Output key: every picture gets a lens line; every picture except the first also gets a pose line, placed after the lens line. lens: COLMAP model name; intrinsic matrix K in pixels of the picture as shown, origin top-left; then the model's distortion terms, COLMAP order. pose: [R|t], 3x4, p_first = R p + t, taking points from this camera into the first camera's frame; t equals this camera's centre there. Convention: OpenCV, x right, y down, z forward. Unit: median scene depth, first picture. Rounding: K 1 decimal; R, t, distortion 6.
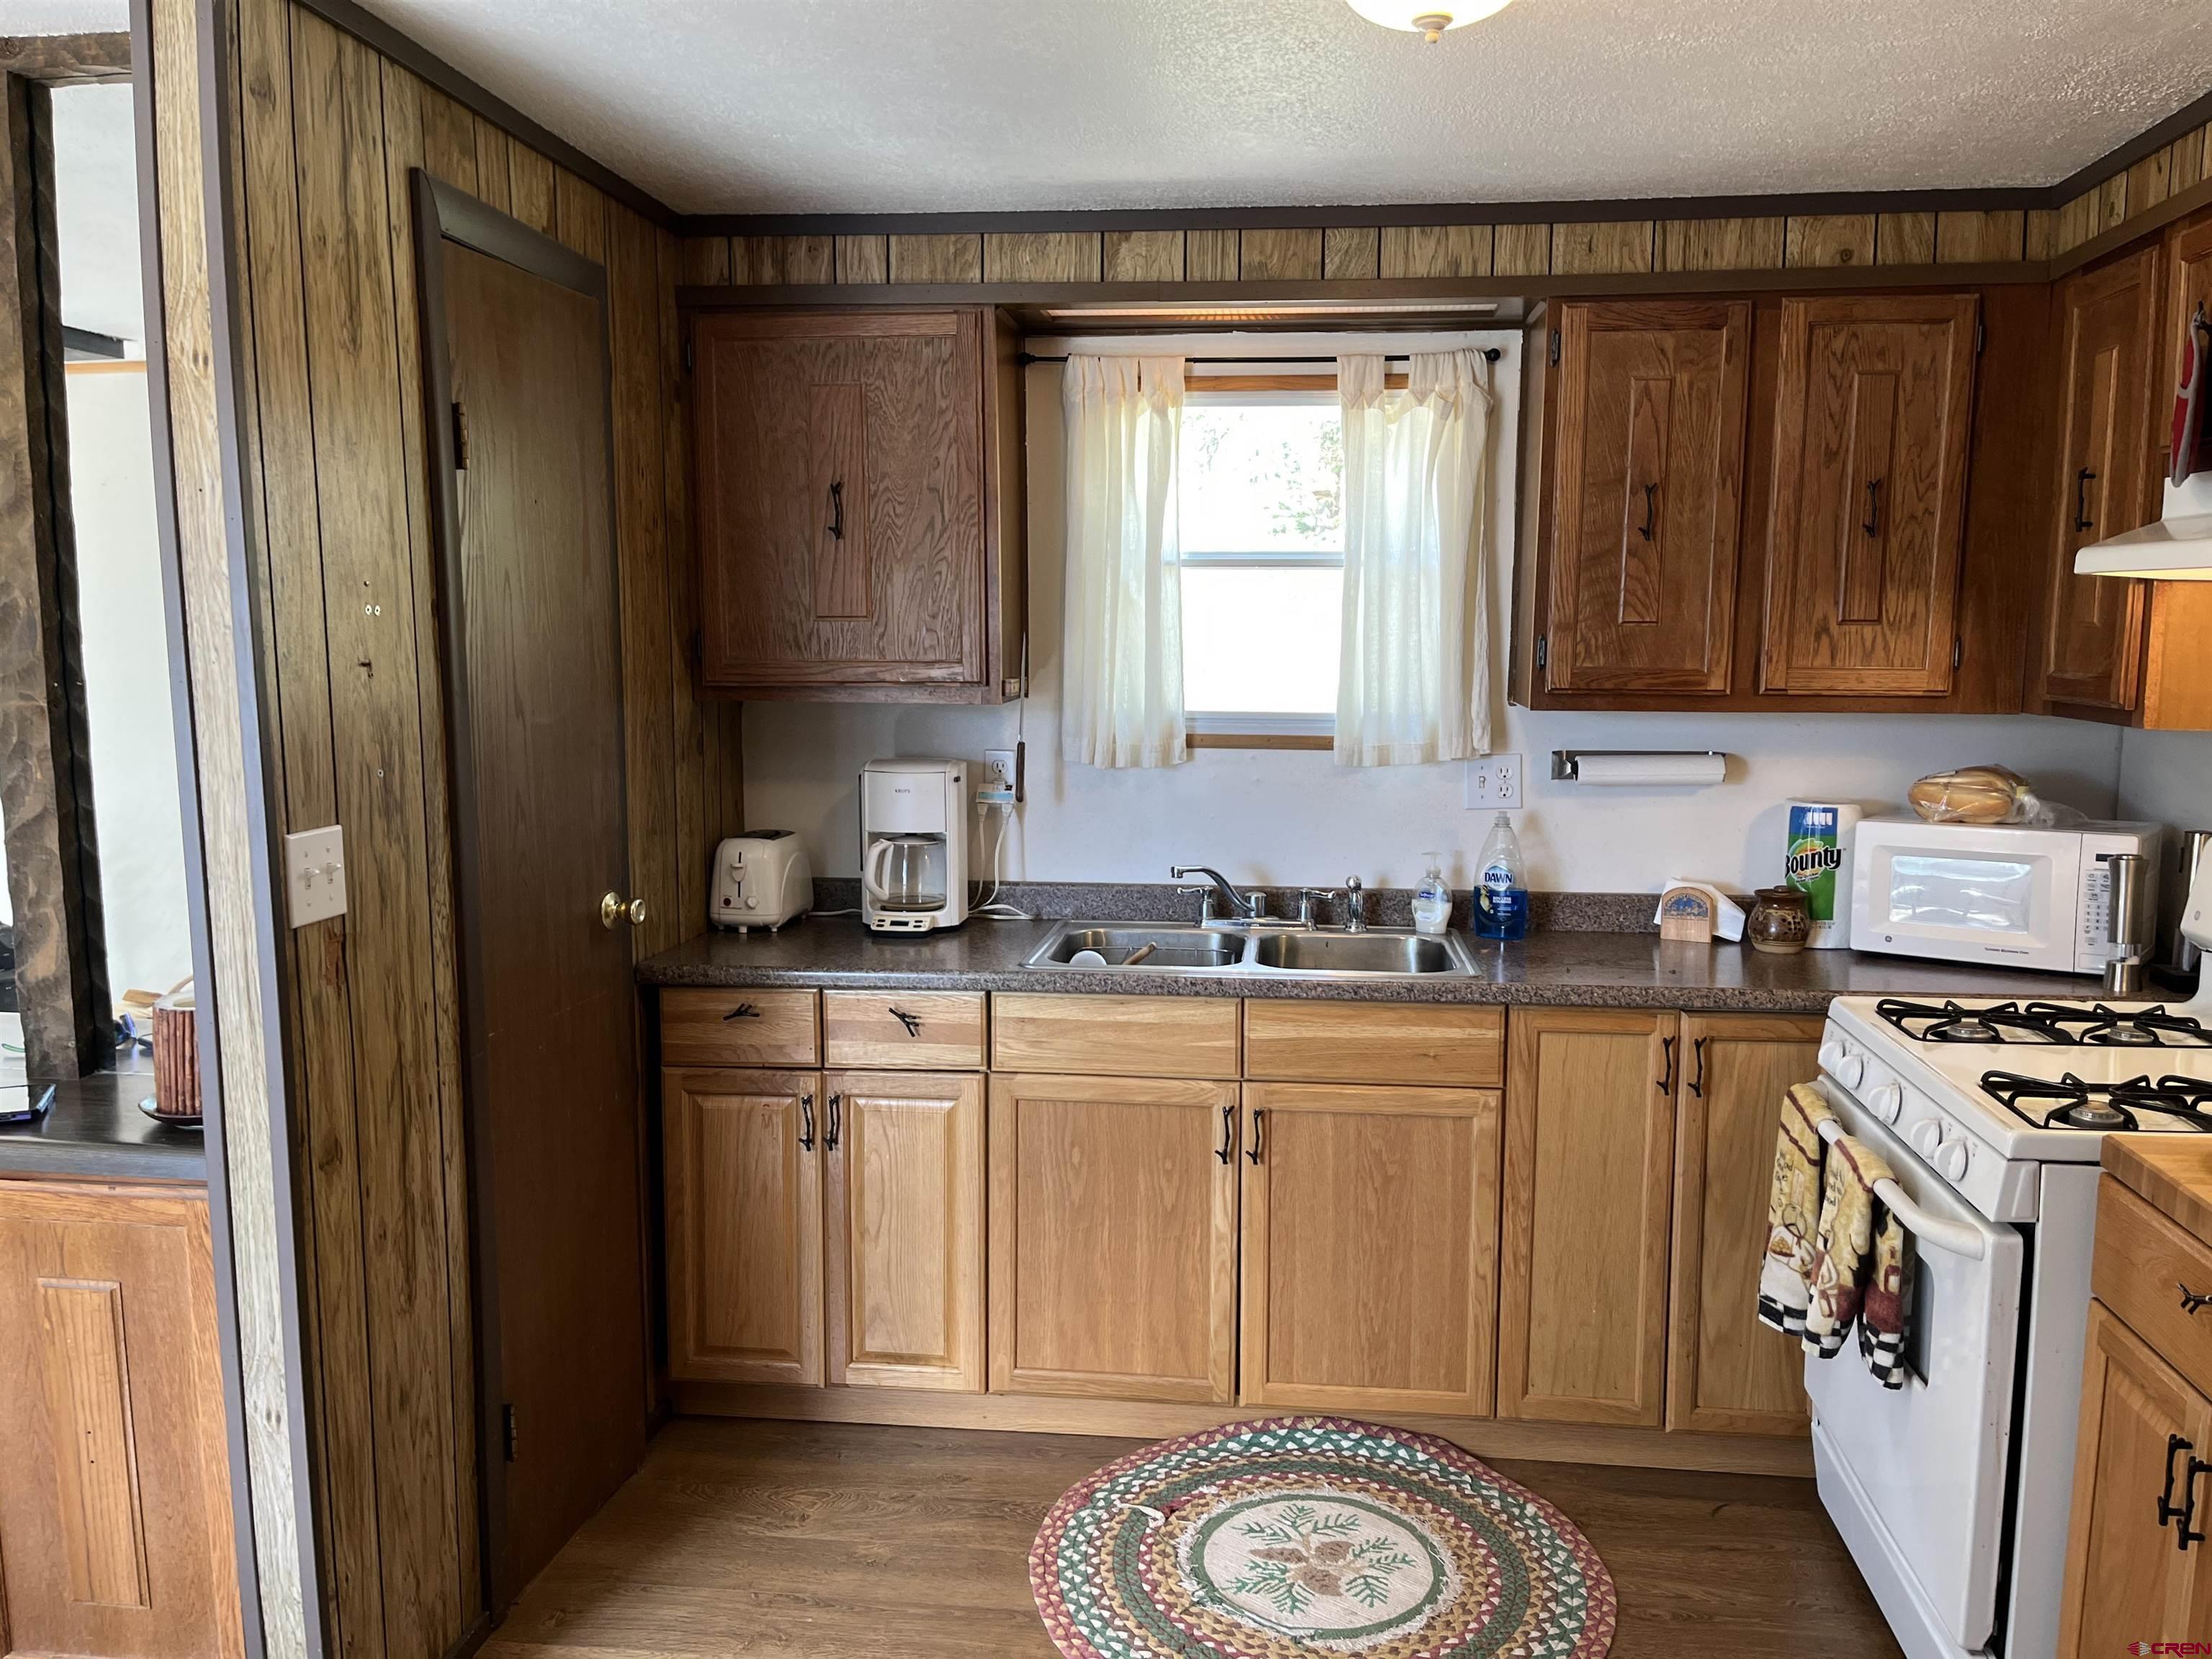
lens RADIAL K [[1660.5, 0, 1105.3], [0, 1660.5, 839.4], [0, 0, 1]] dist [0.013733, 0.006973]
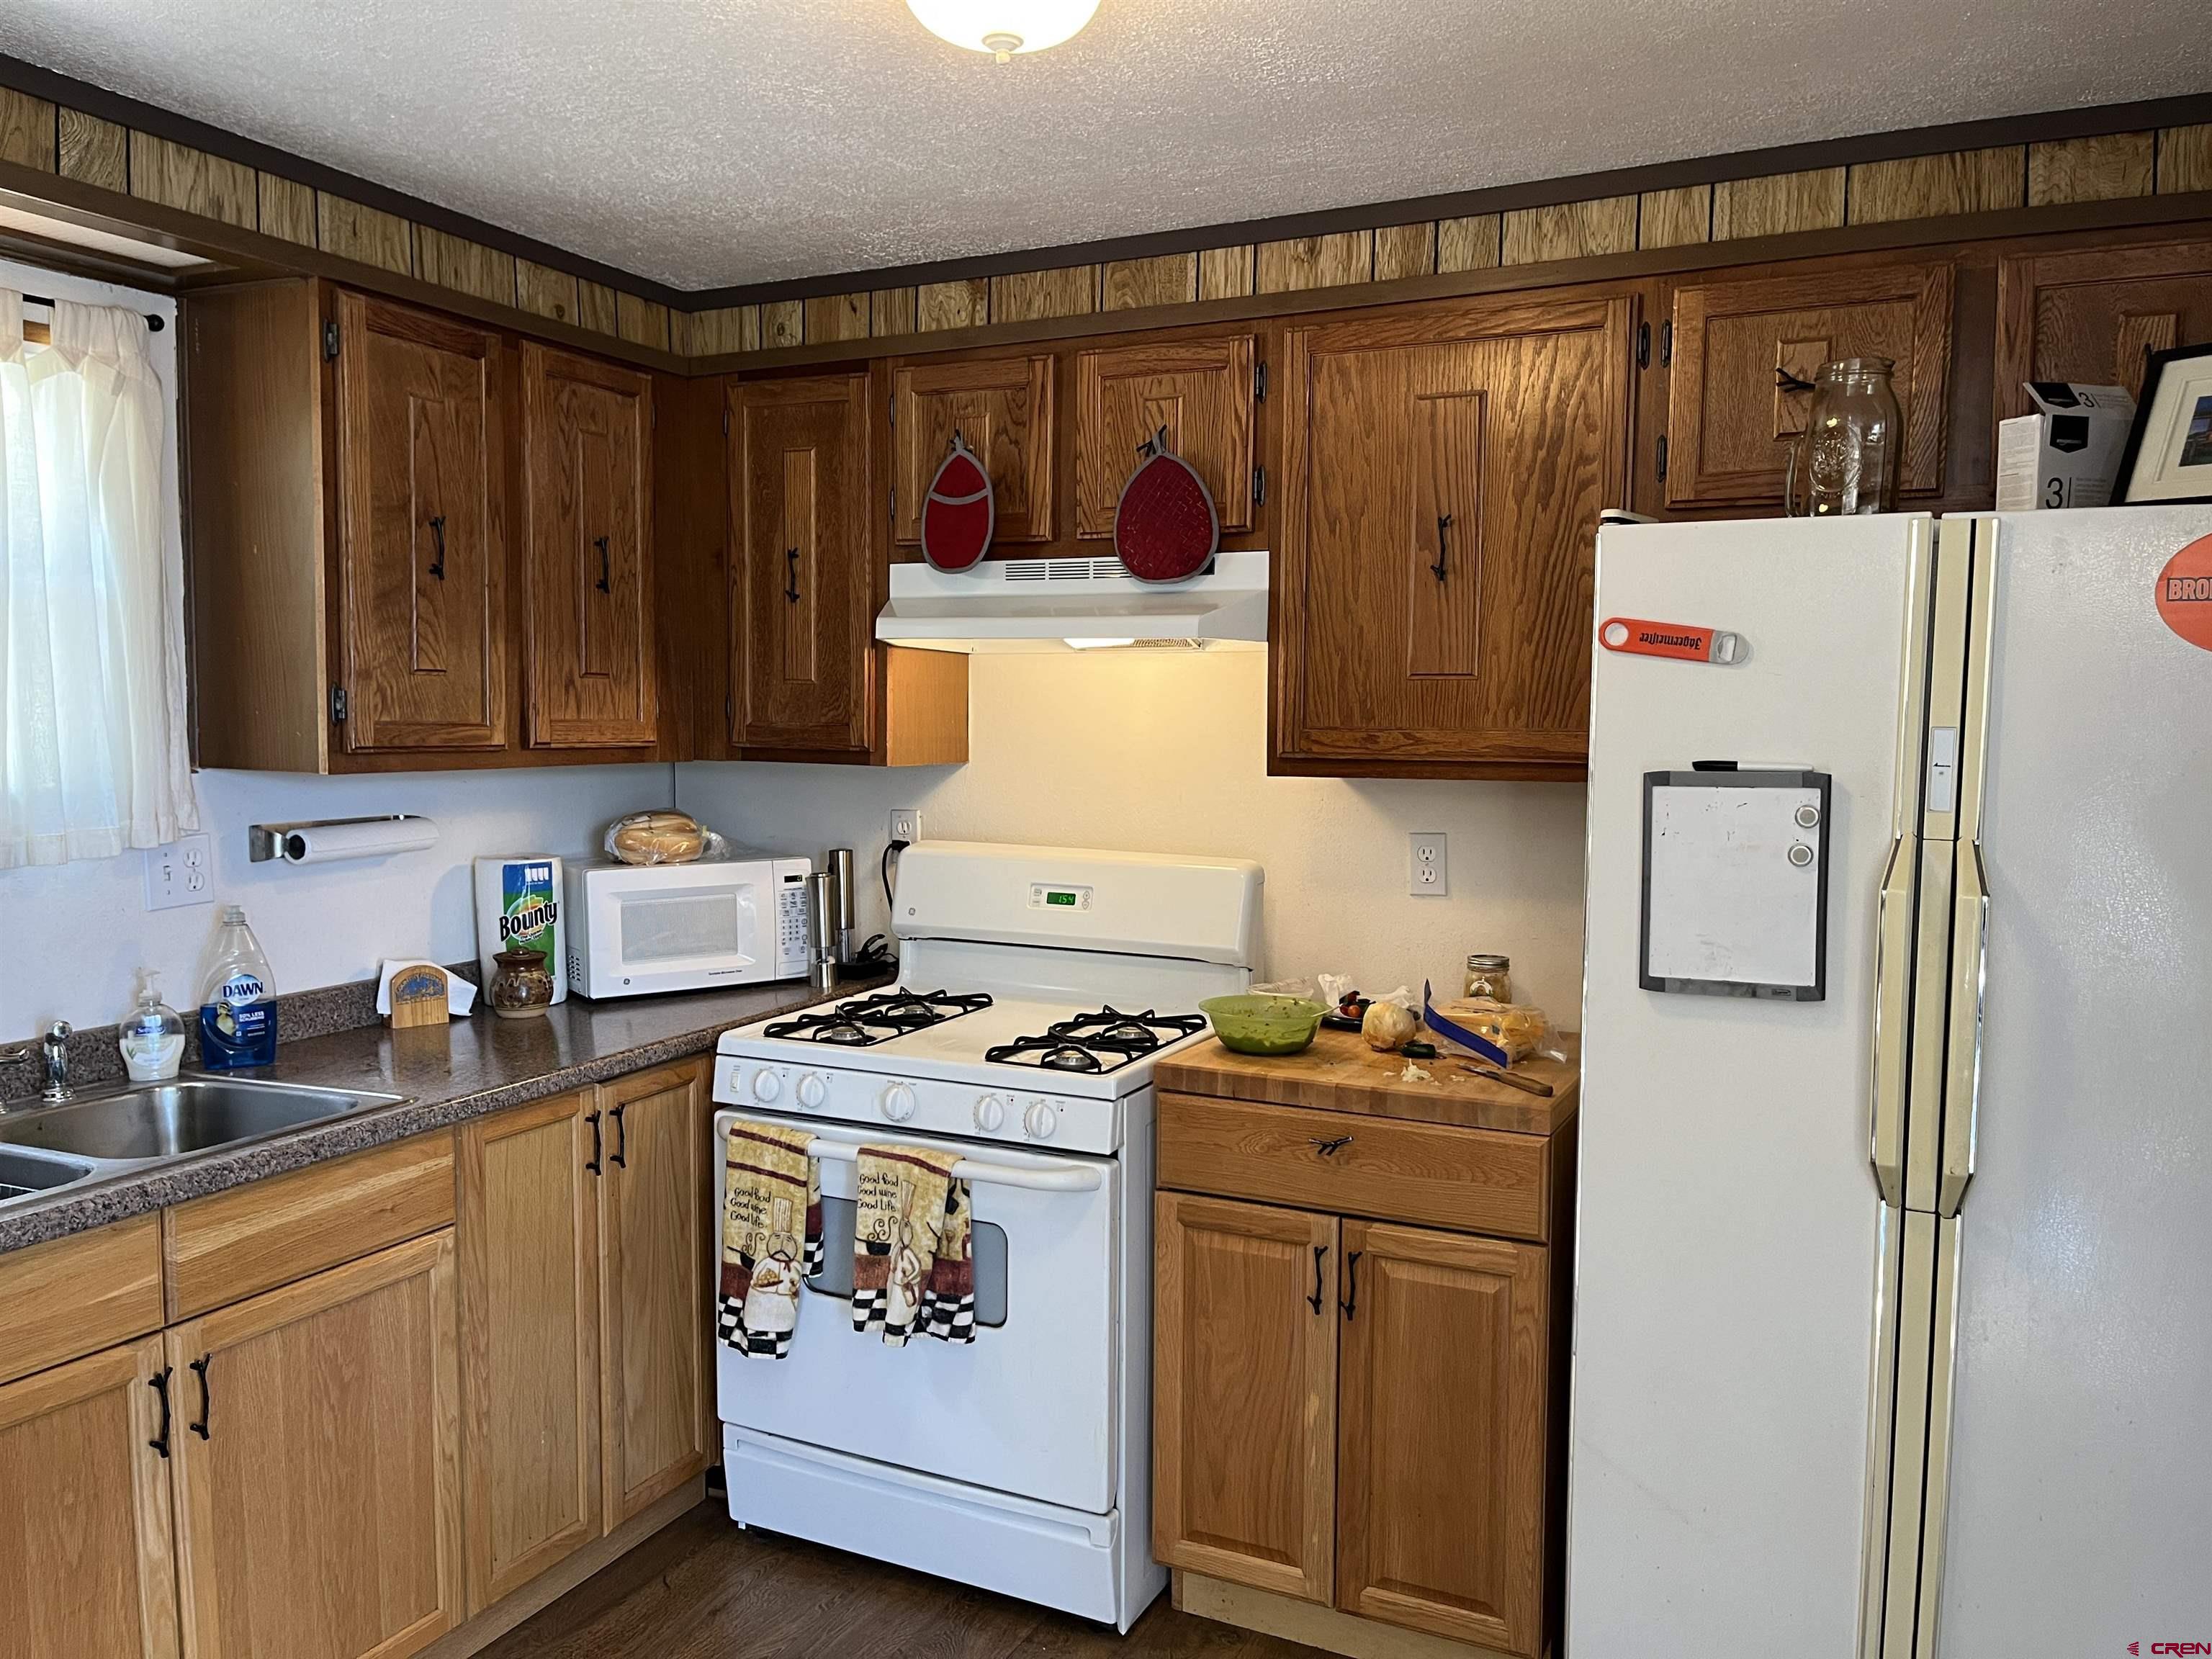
lens RADIAL K [[1678.4, 0, 1094.8], [0, 1678.4, 844.1], [0, 0, 1]] dist [0.043884, -0.094392]
pose [[0.300488, -0.076050, 0.950749, -0.445842], [0.109678, 0.992959, 0.044762, -0.041367], [-0.947459, 0.090826, 0.306713, 0.409929]]
